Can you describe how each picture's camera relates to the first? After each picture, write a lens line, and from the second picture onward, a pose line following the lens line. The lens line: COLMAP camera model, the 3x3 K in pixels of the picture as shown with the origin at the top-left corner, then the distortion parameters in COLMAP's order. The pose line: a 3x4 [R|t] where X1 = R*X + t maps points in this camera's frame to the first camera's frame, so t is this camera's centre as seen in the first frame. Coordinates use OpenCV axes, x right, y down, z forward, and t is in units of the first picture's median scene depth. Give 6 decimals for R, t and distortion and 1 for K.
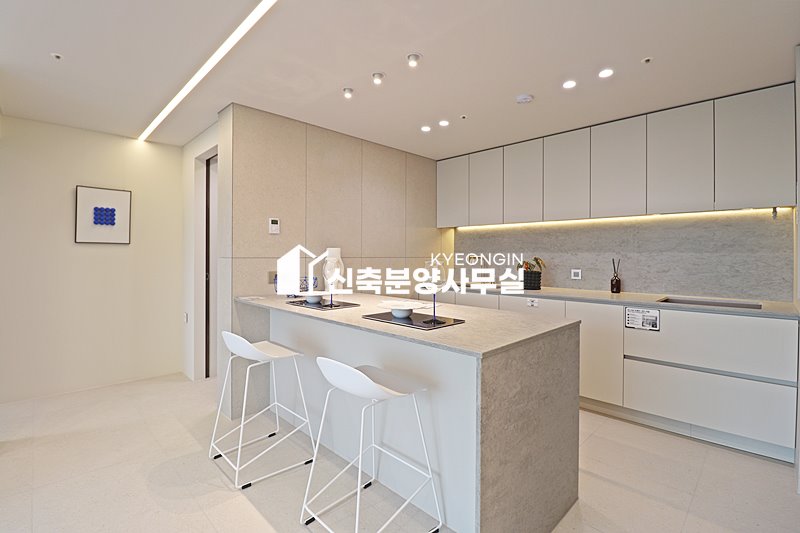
lens RADIAL K [[369.3, 0, 397.4], [0, 369.3, 253.6], [0, 0, 1]] dist [-0.007899, -0.008119]
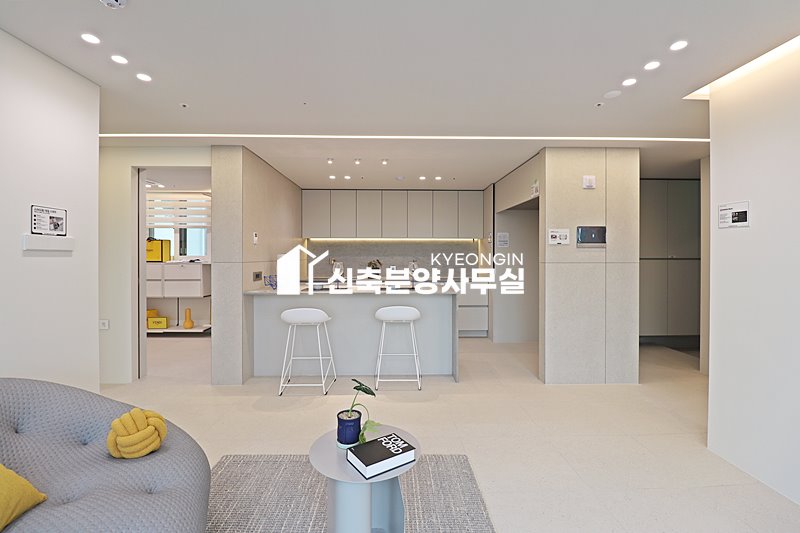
lens RADIAL K [[369.3, 0, 401.4], [0, 369.3, 255.3], [0, 0, 1]] dist [-0.007899, -0.008119]
pose [[0.686231, -0.001993, 0.727381, -0.859370], [-0.000924, 0.999993, 0.003612, -0.017014], [-0.727383, -0.003151, 0.686225, -0.274531]]
